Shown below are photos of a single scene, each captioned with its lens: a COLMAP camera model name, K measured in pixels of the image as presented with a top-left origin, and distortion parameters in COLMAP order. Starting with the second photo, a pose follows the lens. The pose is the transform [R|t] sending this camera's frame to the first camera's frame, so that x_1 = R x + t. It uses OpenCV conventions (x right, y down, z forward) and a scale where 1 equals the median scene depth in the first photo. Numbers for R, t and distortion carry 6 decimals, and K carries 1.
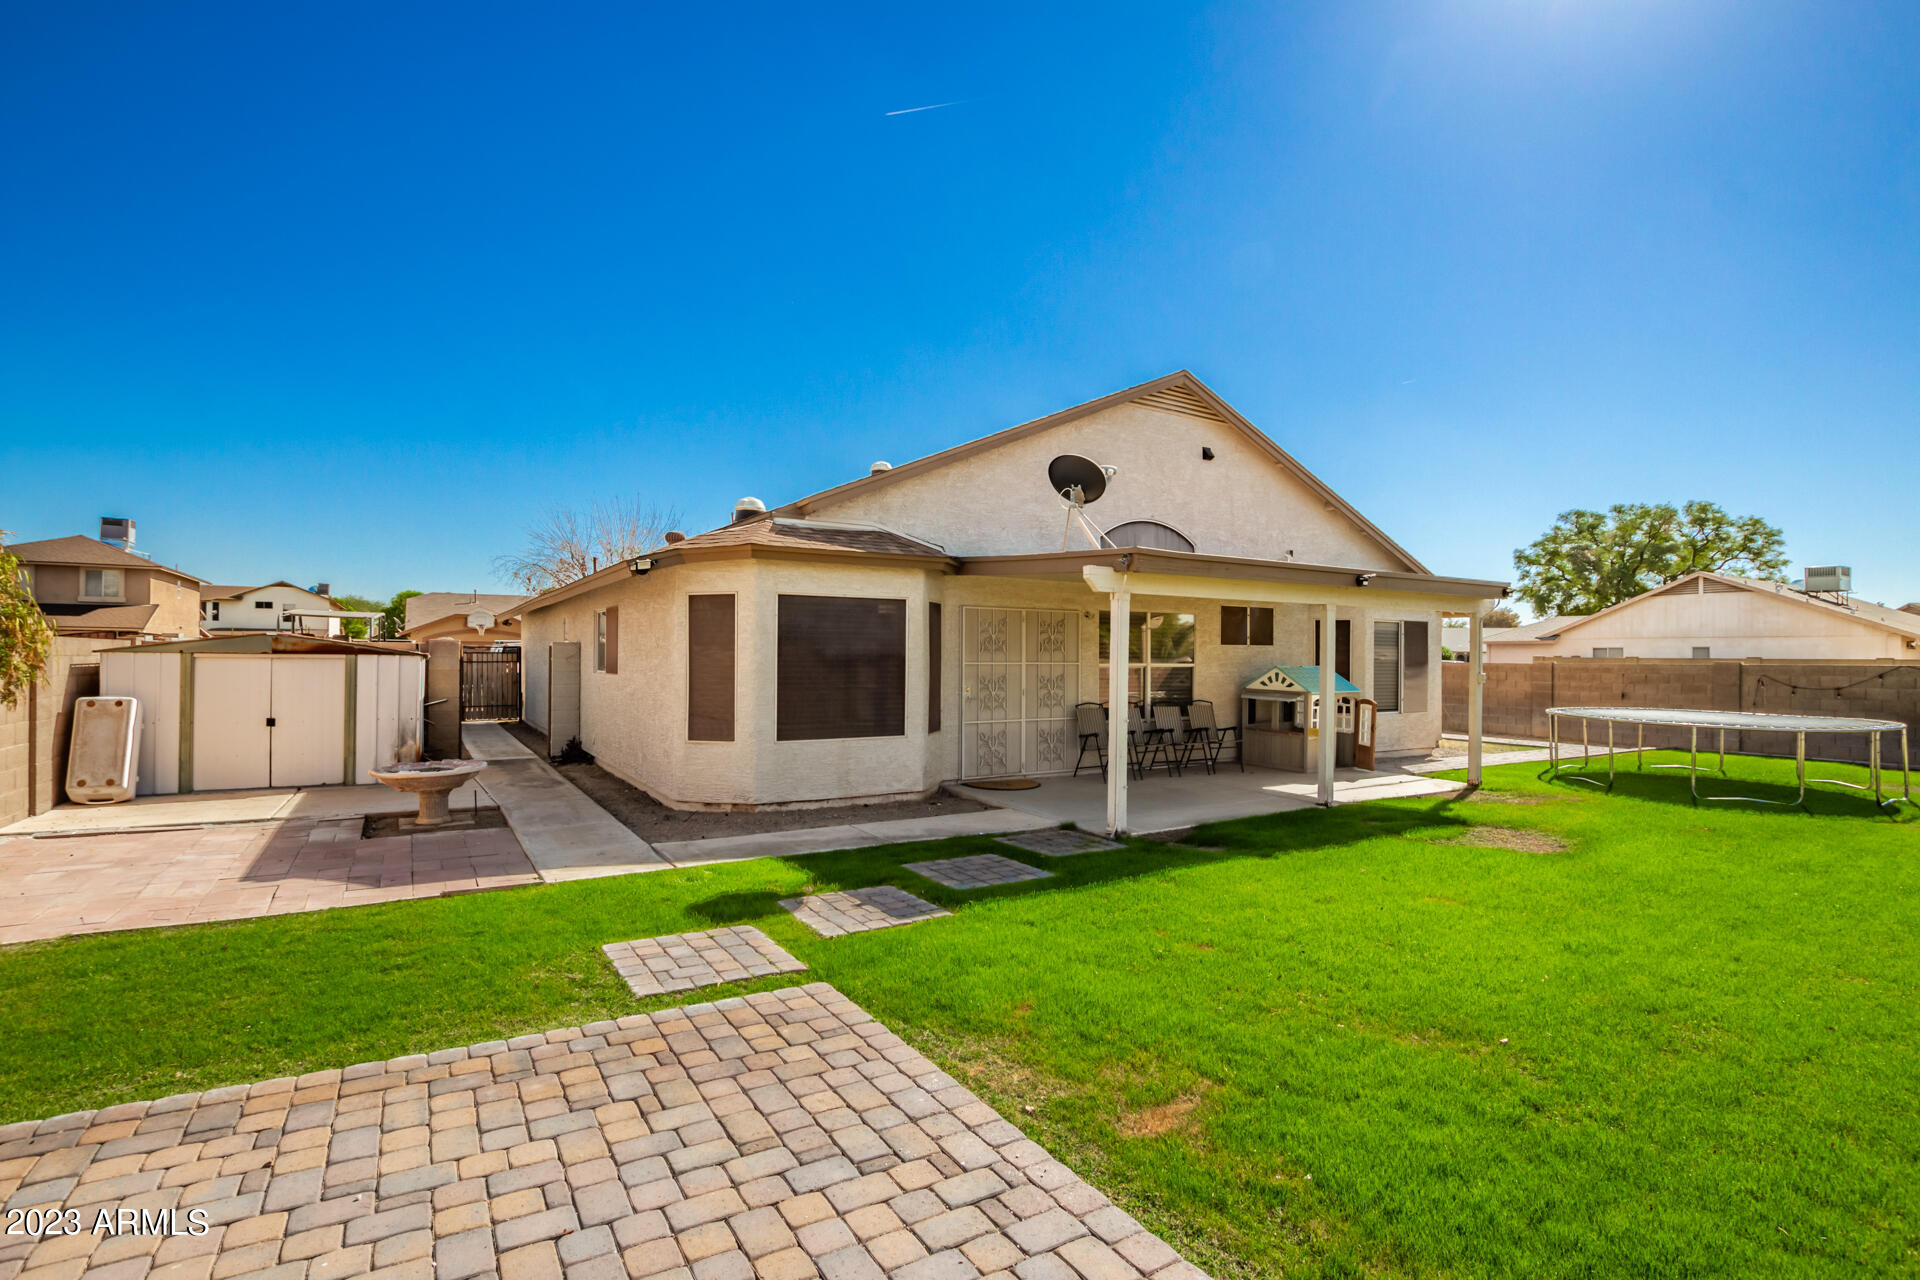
lens RADIAL K [[902.3, 0, 962.4], [0, 902.3, 646.8], [0, 0, 1]] dist [-0.026485, -0.000002]
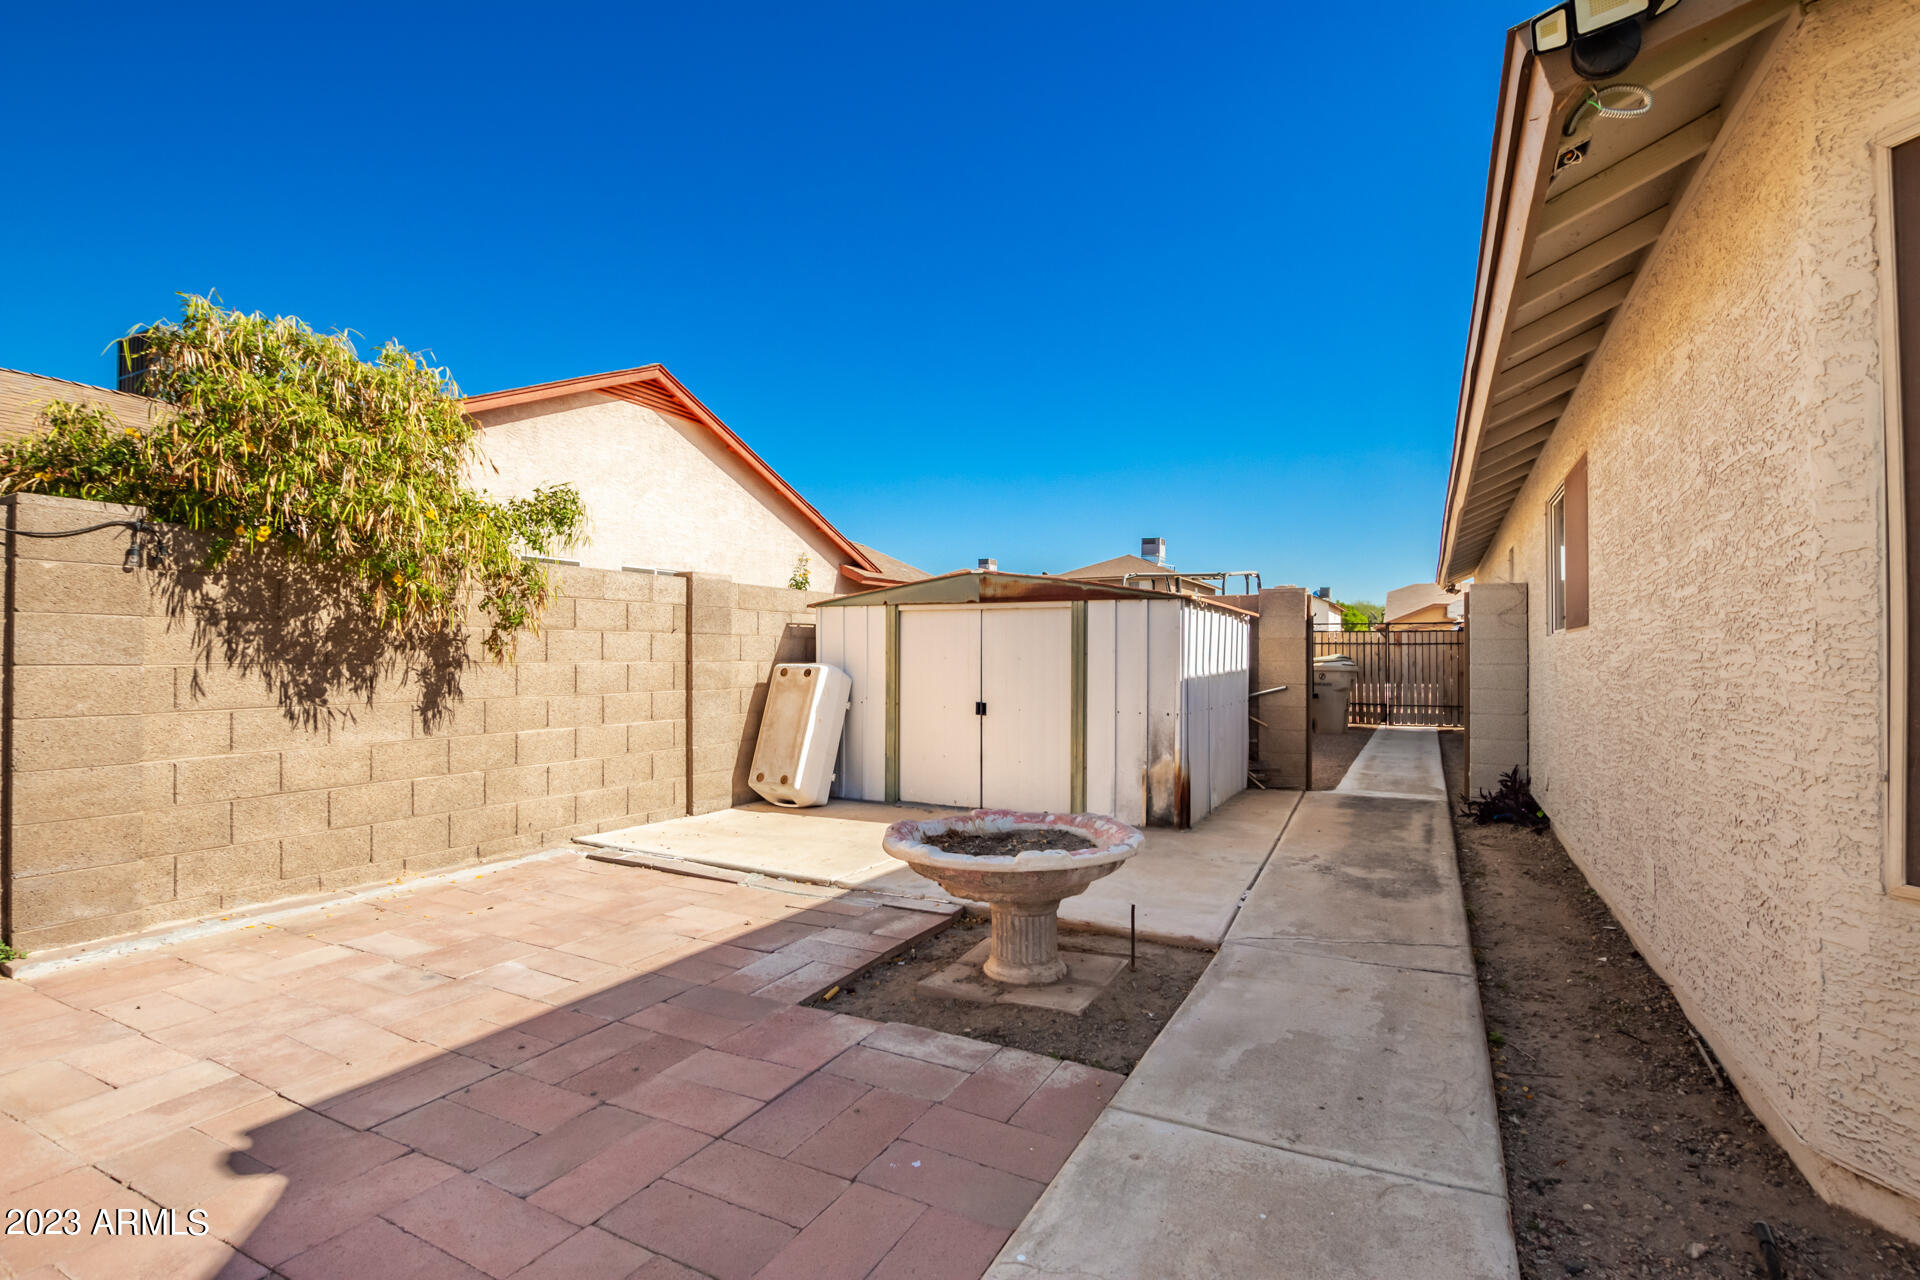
lens RADIAL K [[902.3, 0, 962.4], [0, 902.3, 646.8], [0, 0, 1]] dist [-0.026485, -0.000002]
pose [[0.515148, -0.013856, -0.856989, -0.220971], [0.009643, 0.999900, -0.010370, 0.046697], [0.857047, -0.002922, 0.515230, 0.649369]]
